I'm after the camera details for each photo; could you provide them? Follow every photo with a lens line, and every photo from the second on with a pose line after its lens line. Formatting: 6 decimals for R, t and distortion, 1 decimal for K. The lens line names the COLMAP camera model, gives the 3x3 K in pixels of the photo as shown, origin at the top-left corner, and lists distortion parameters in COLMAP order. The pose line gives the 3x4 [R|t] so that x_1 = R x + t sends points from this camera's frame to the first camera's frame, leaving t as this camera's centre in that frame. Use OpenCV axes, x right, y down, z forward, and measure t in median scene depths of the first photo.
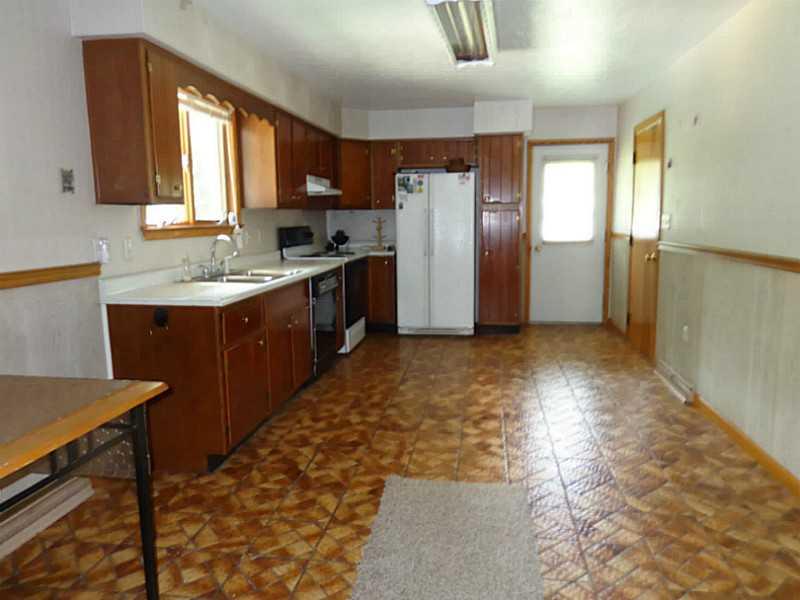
lens RADIAL K [[590.5, 0, 400.0], [0, 590.5, 300.0], [0, 0, 1]] dist [0.029188, 0.000429]
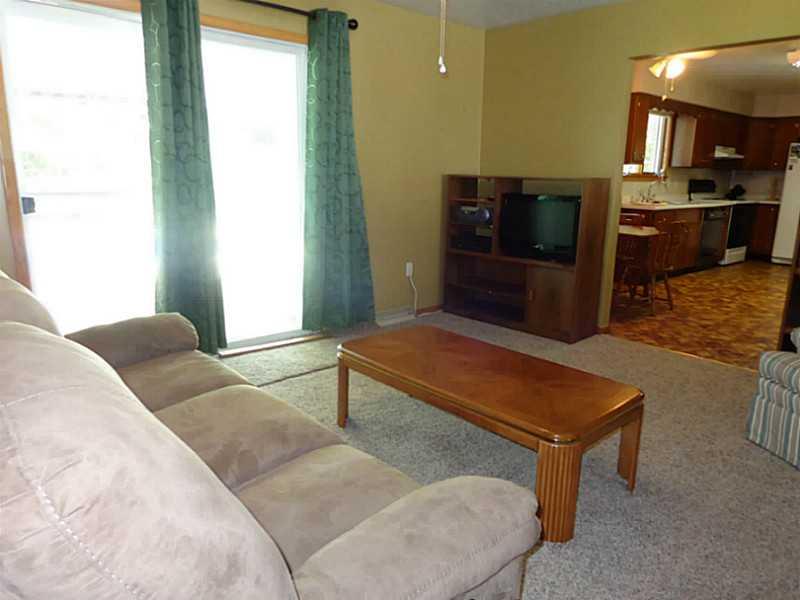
lens RADIAL K [[590.9, 0, 402.0], [0, 590.9, 312.0], [0, 0, 1]] dist [-0.000571, 0.001551]
pose [[0.786854, 0.163784, -0.595009, 0.179708], [-0.114176, 0.986131, 0.120457, 0.120658], [0.606485, -0.026846, 0.794641, -0.710149]]
